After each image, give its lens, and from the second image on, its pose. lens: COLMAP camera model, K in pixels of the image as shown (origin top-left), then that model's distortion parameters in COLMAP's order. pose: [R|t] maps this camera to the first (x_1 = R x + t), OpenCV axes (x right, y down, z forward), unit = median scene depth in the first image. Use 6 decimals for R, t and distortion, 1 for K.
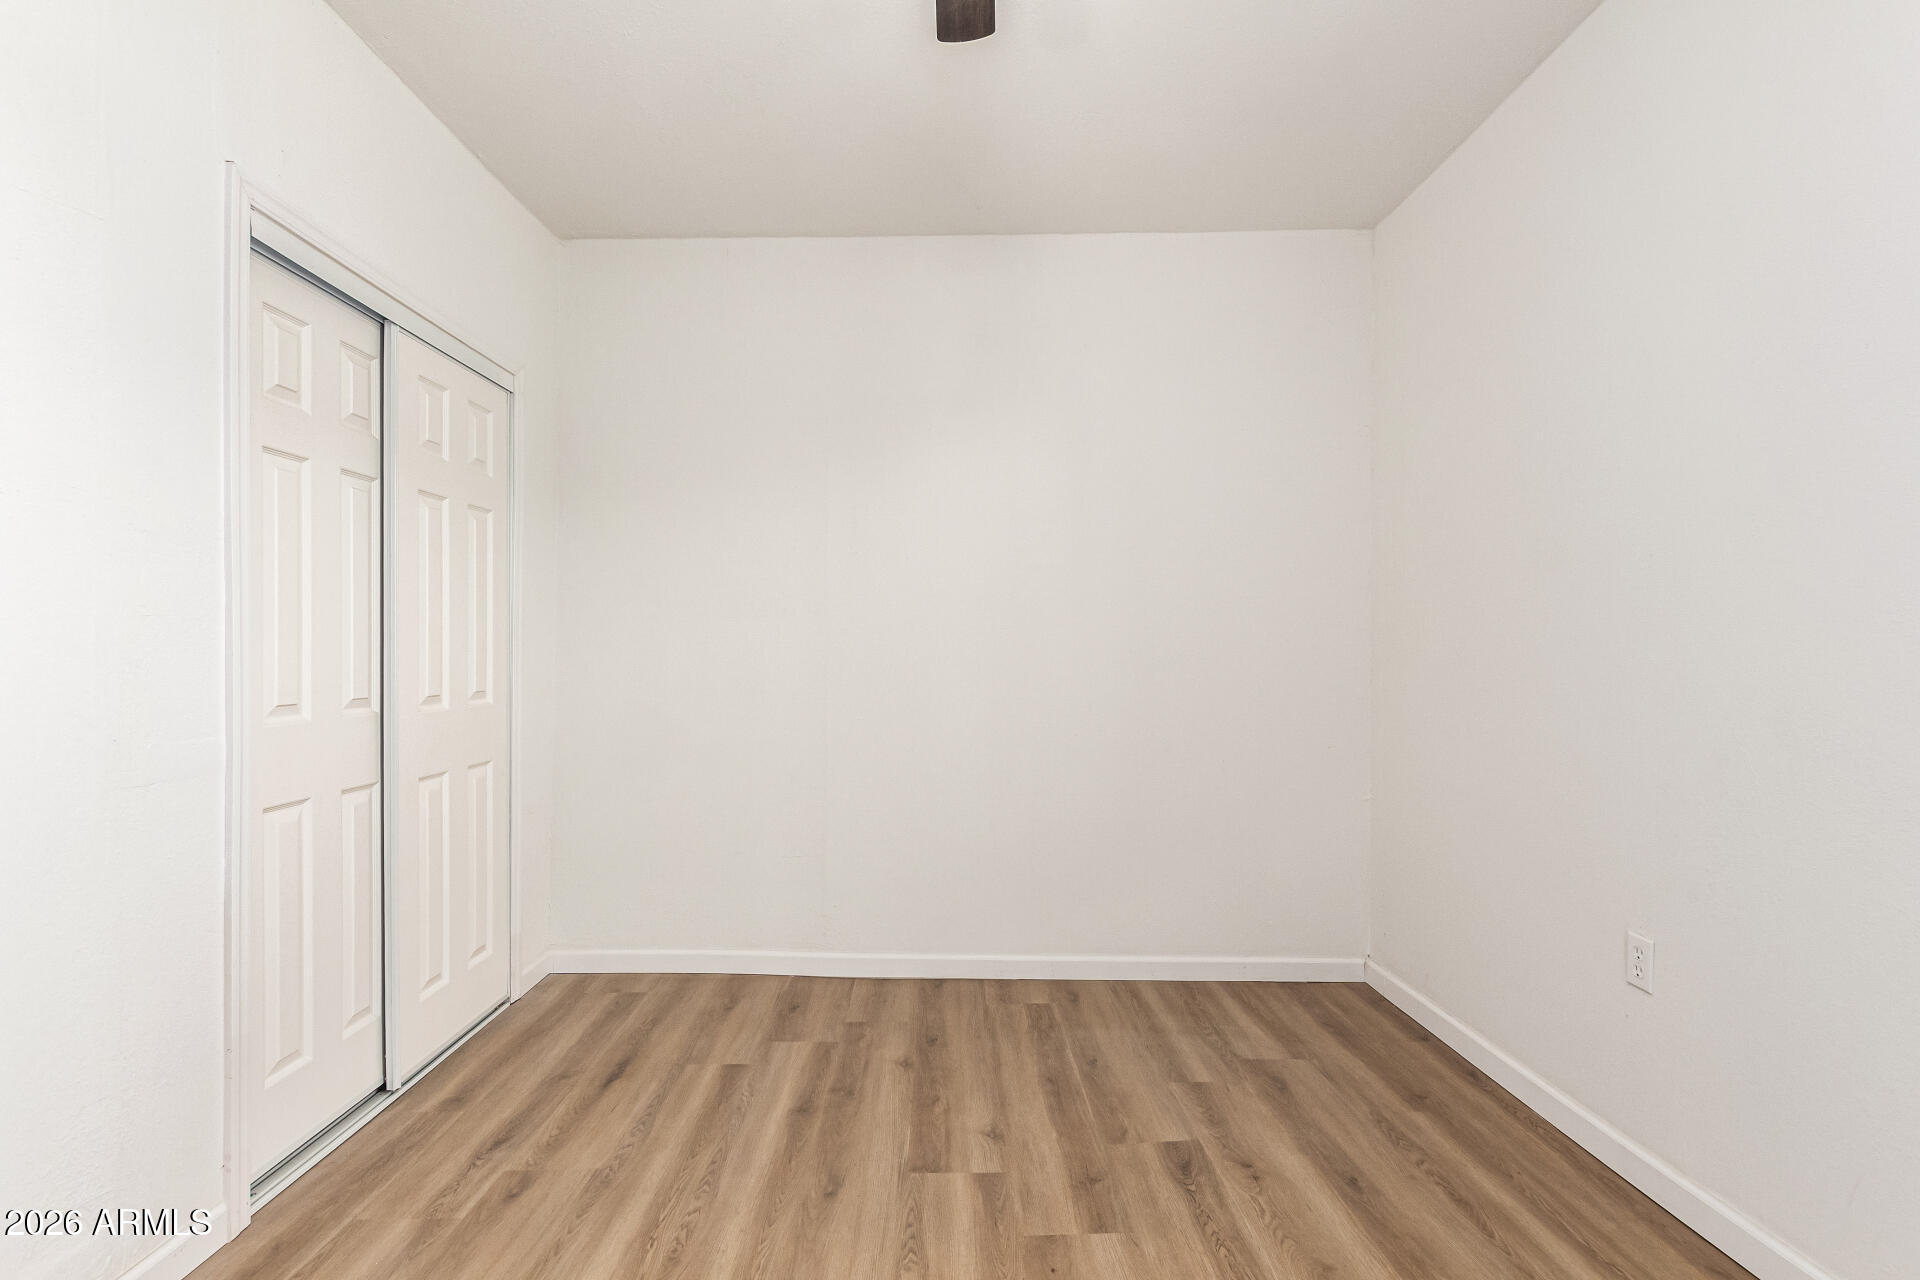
lens RADIAL K [[914.4, 0, 955.6], [0, 914.4, 655.1], [0, 0, 1]] dist [0.017435, -0.009889]
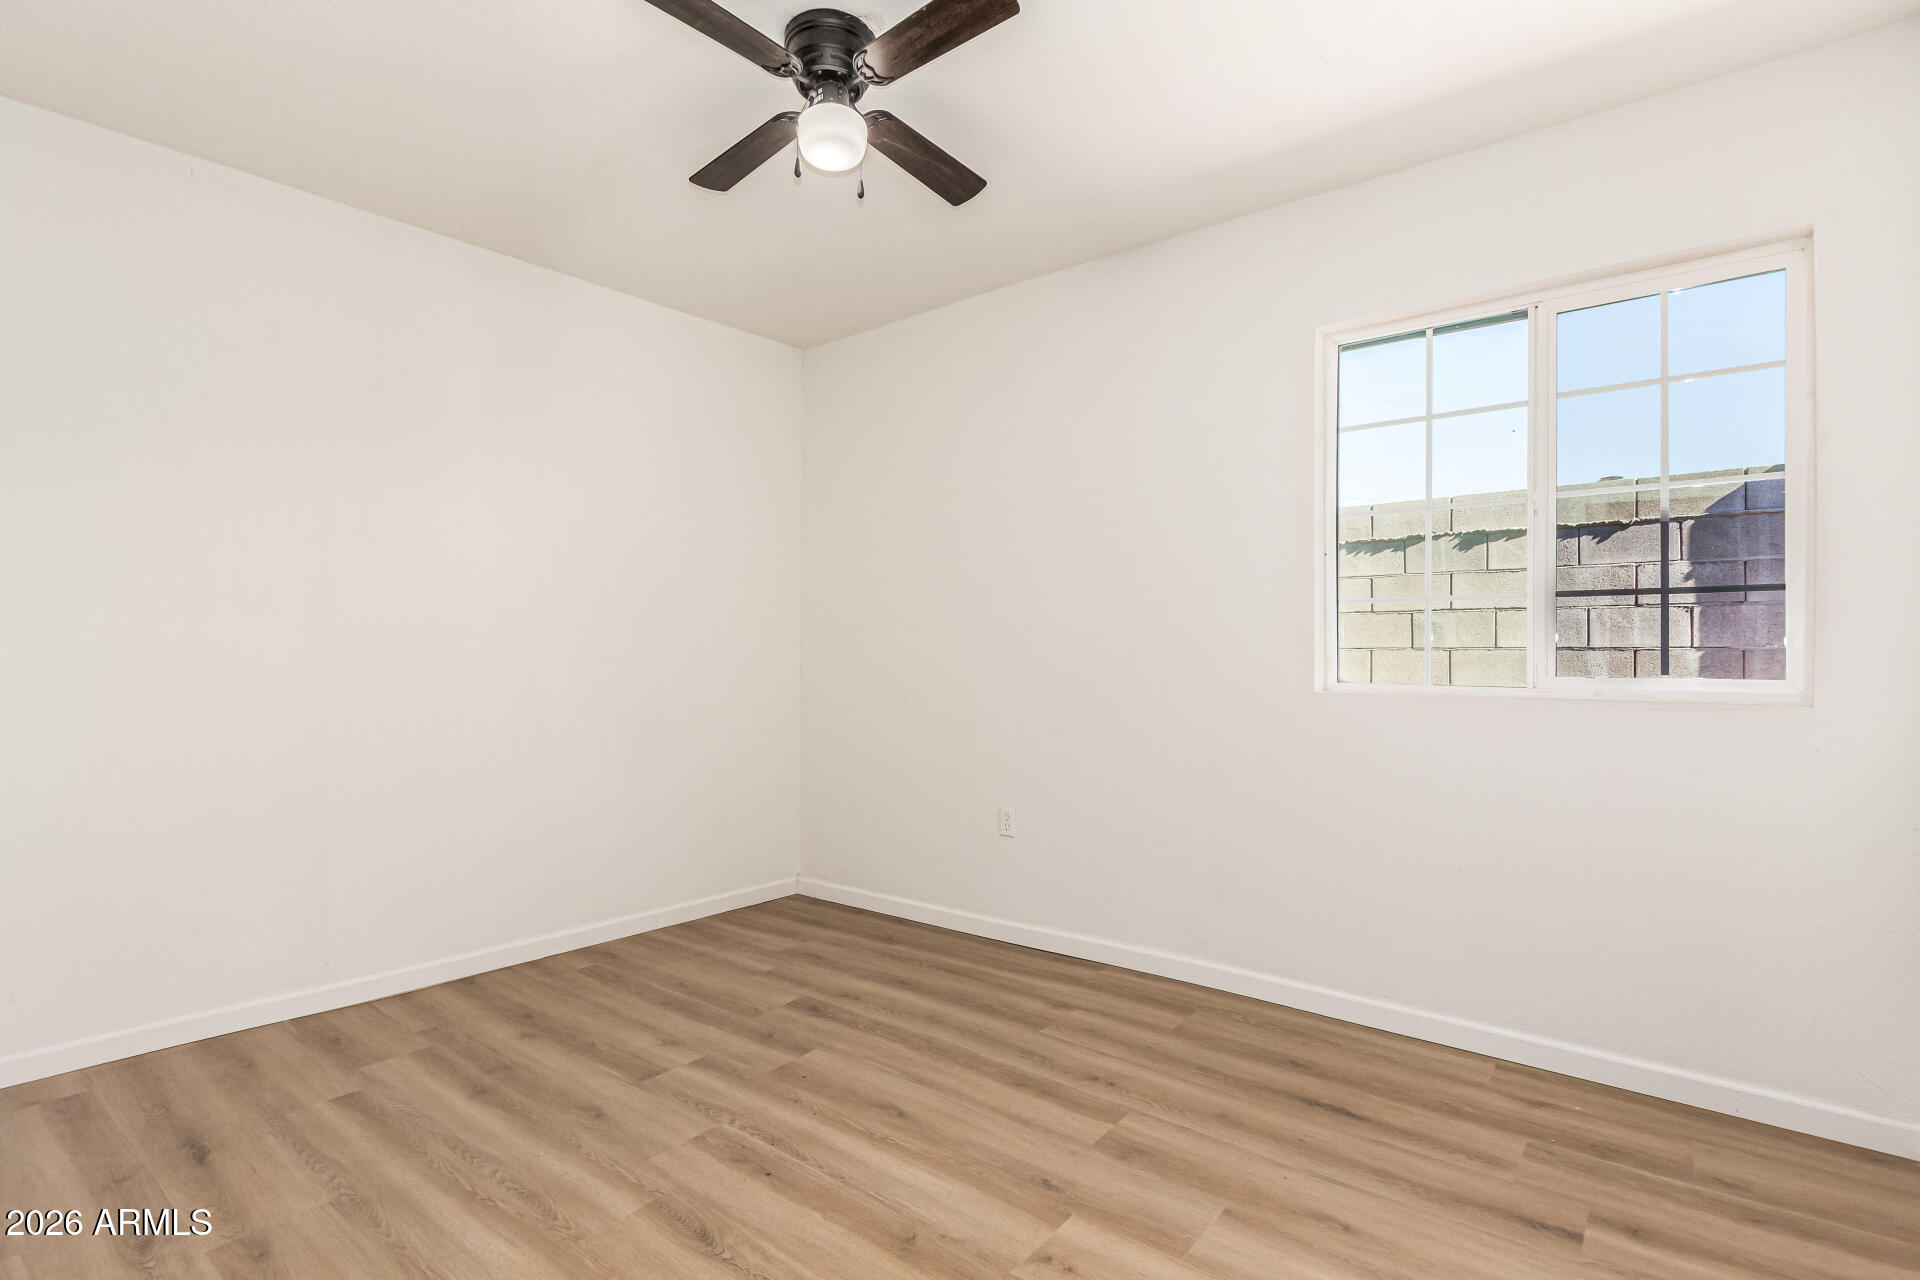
lens RADIAL K [[914.4, 0, 955.6], [0, 914.4, 655.1], [0, 0, 1]] dist [0.017435, -0.009889]
pose [[0.642141, -0.000444, 0.766587, -0.586638], [0.000404, 1.000000, 0.000241, -0.003020], [-0.766587, 0.000155, 0.642141, -0.085072]]
